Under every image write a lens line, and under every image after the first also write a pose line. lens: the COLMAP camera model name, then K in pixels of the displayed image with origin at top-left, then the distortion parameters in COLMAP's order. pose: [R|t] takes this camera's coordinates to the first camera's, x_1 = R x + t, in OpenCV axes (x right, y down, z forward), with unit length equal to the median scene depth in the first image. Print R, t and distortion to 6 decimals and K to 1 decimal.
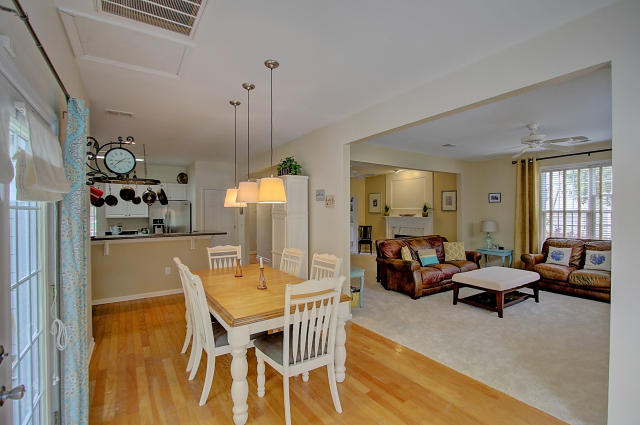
lens RADIAL K [[294.7, 0, 314.7], [0, 294.7, 213.4], [0, 0, 1]] dist [-0.009134, 0.000190]
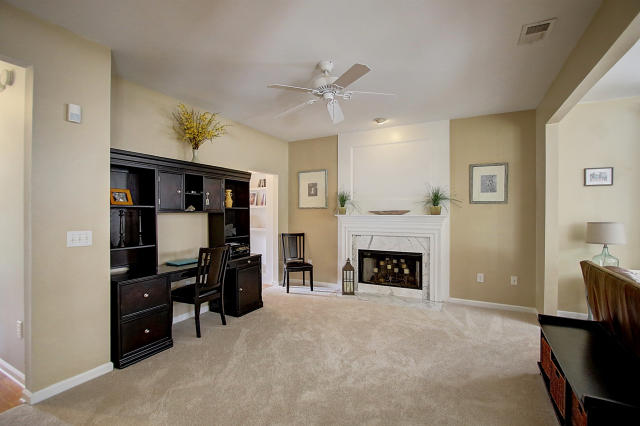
lens RADIAL K [[294.7, 0, 316.0], [0, 294.7, 208.4], [0, 0, 1]] dist [-0.009134, 0.000190]
pose [[0.869152, 0.010140, 0.494441, -0.053186], [-0.000651, 0.999812, -0.019359, 0.008726], [-0.494545, 0.016504, 0.868995, 0.570939]]
